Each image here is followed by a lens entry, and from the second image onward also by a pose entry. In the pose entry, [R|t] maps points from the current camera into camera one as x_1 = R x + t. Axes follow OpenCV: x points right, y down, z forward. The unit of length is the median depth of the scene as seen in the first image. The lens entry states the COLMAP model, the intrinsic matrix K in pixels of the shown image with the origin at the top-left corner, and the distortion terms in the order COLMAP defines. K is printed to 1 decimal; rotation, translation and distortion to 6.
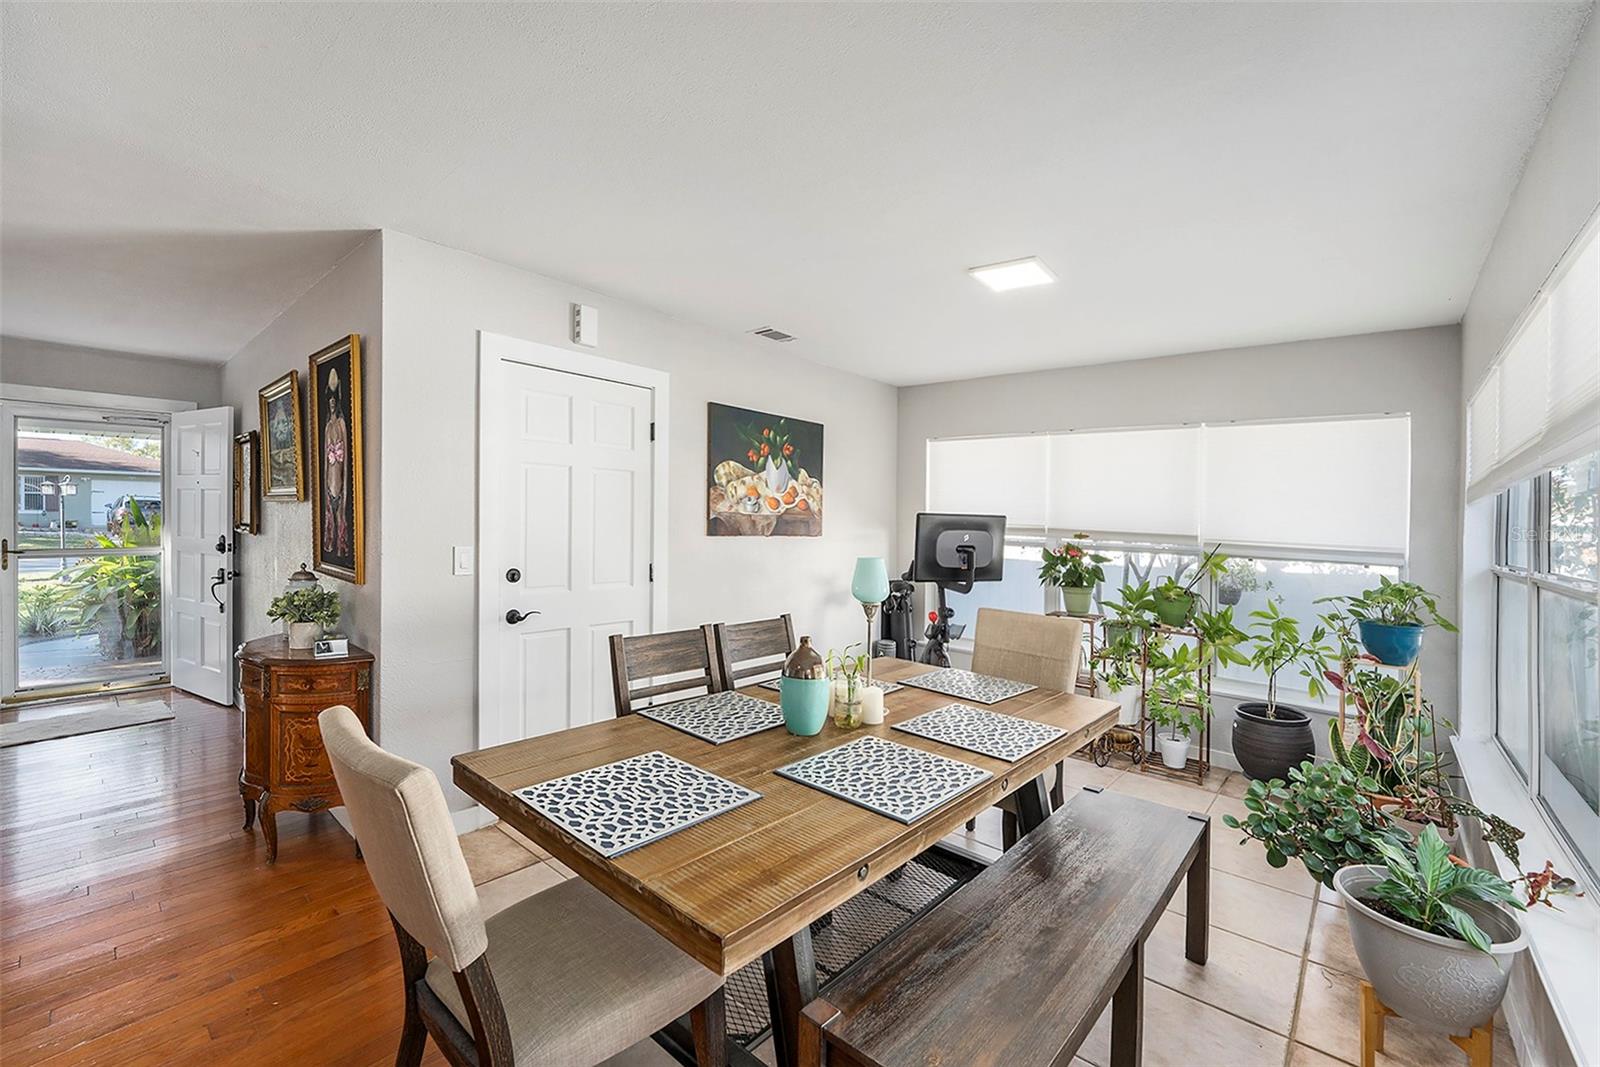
lens RADIAL K [[656.4, 0, 771.8], [0, 656.4, 509.4], [0, 0, 1]] dist [-0.020705, 0.001278]
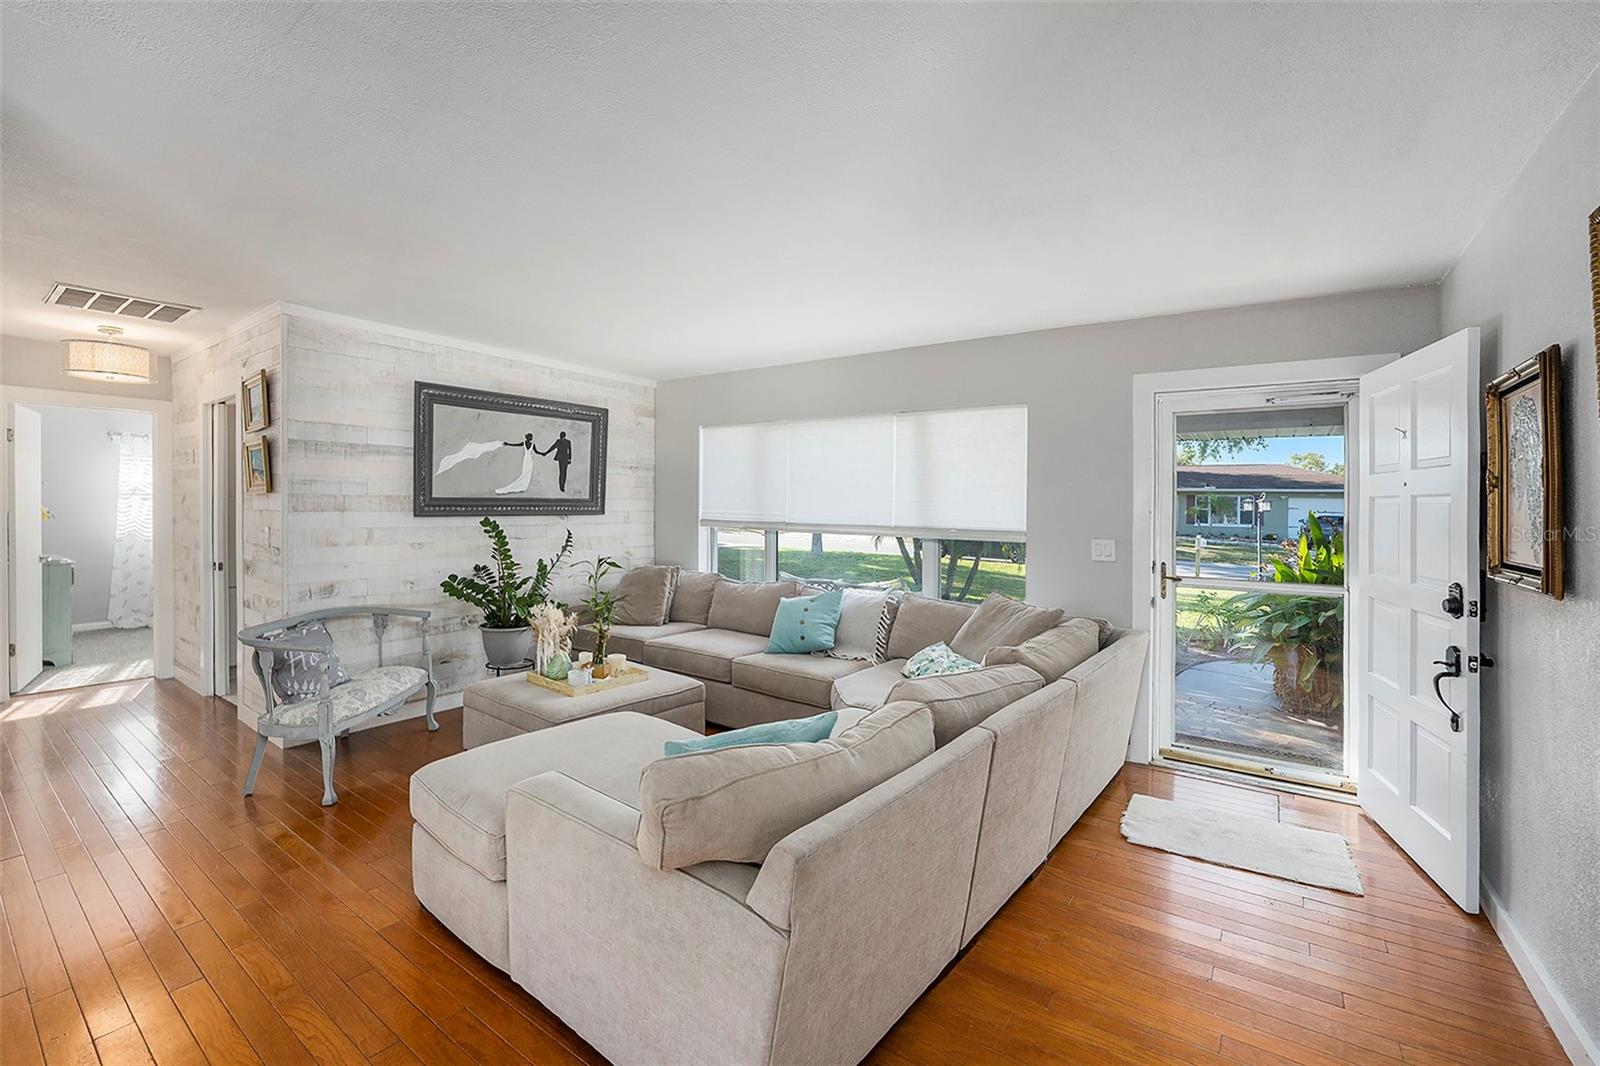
lens RADIAL K [[656.4, 0, 798.2], [0, 656.4, 520.6], [0, 0, 1]] dist [-0.020705, 0.001278]
pose [[0.107098, 0.000659, -0.994248, -0.441925], [-0.006520, 0.999979, -0.000040, -0.006563], [0.994227, 0.006487, 0.107100, 0.471541]]
